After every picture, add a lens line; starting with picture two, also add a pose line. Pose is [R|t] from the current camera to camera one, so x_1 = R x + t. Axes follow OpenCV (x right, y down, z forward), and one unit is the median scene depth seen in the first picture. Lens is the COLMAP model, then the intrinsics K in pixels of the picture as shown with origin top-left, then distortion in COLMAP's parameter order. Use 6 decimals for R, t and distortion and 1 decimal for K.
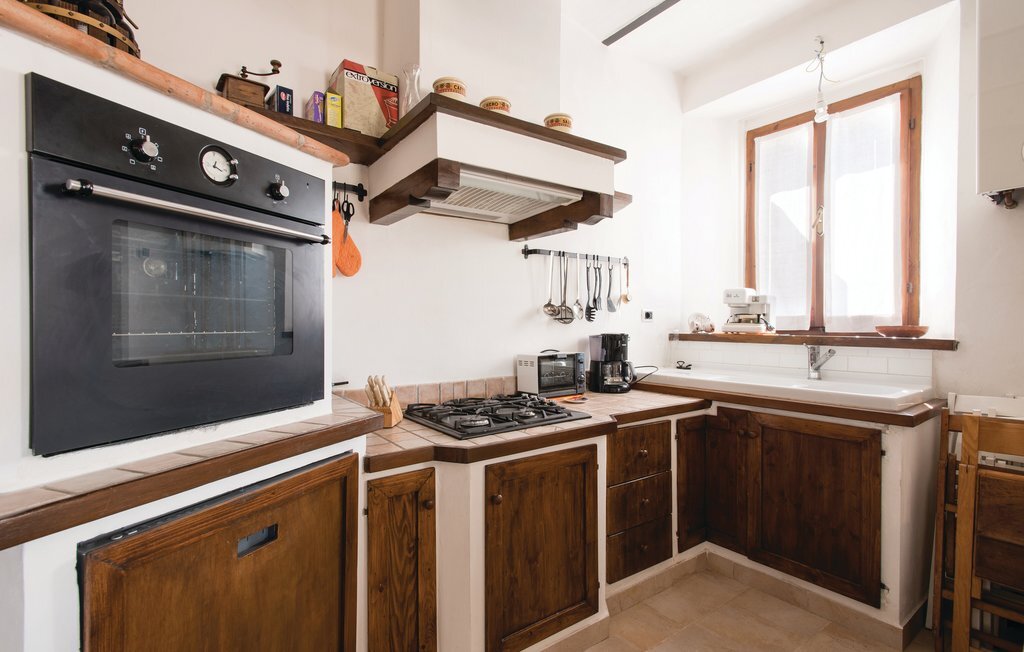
lens RADIAL K [[480.2, 0, 512.0], [0, 480.2, 326.0], [0, 0, 1]] dist [-0.000886, -0.000198]
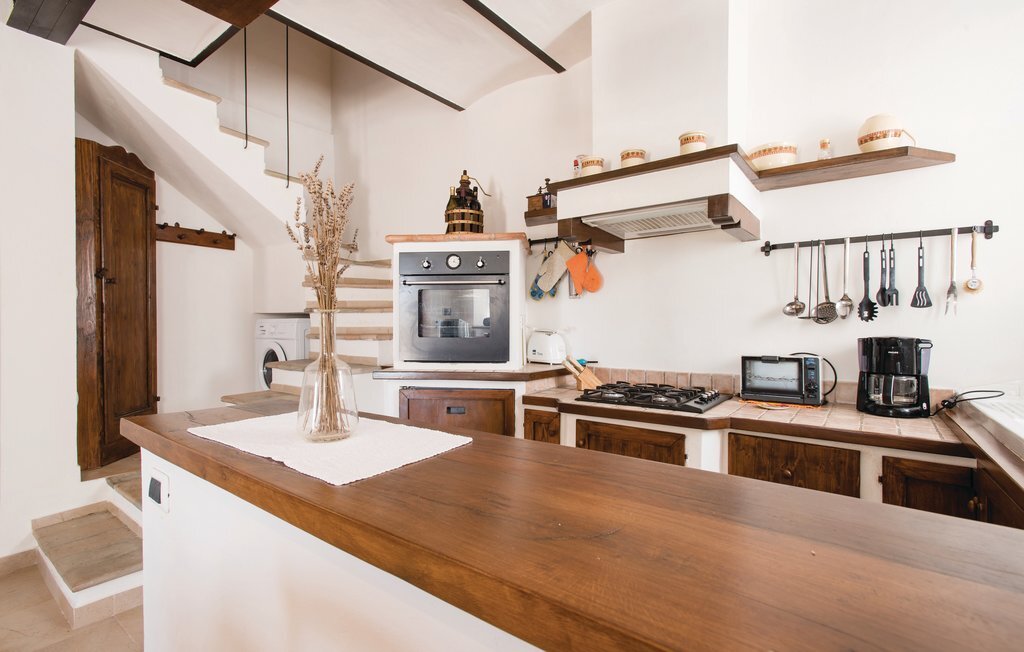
lens RADIAL K [[480.2, 0, 512.0], [0, 480.2, 326.0], [0, 0, 1]] dist [-0.000886, -0.000198]
pose [[0.283602, 0.004803, -0.958930, 0.869954], [-0.006410, 0.999975, 0.003113, 0.000648], [0.958921, 0.005263, 0.283625, 0.258289]]
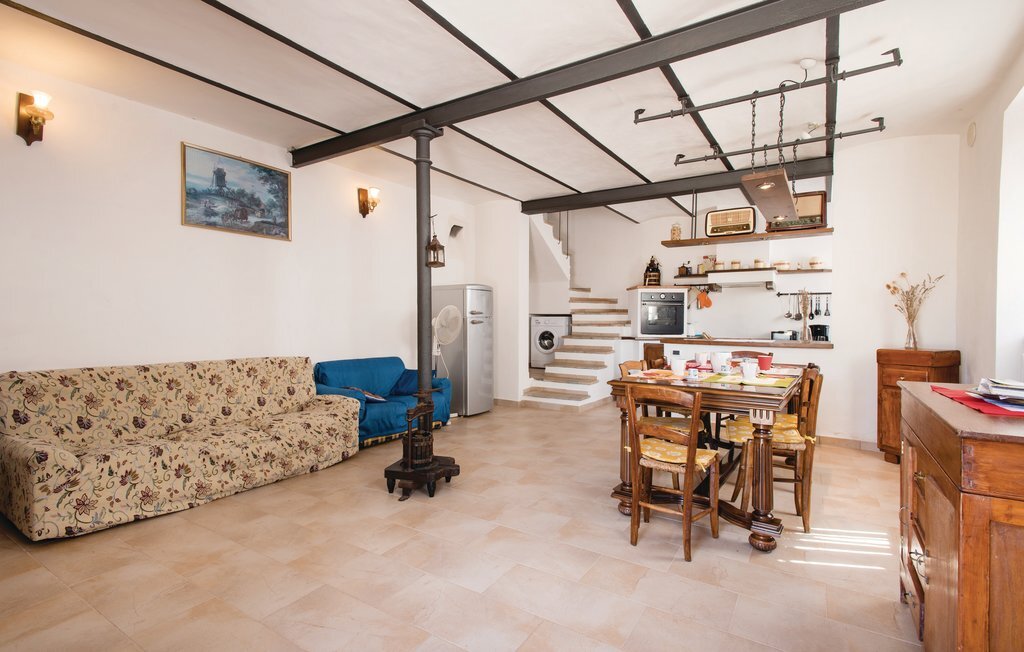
lens RADIAL K [[480.2, 0, 512.0], [0, 480.2, 326.0], [0, 0, 1]] dist [-0.000886, -0.000198]
pose [[0.364686, 0.010282, -0.931074, 2.196232], [-0.013757, 0.999889, 0.005654, 0.034538], [0.931029, 0.010747, 0.364787, -1.536338]]
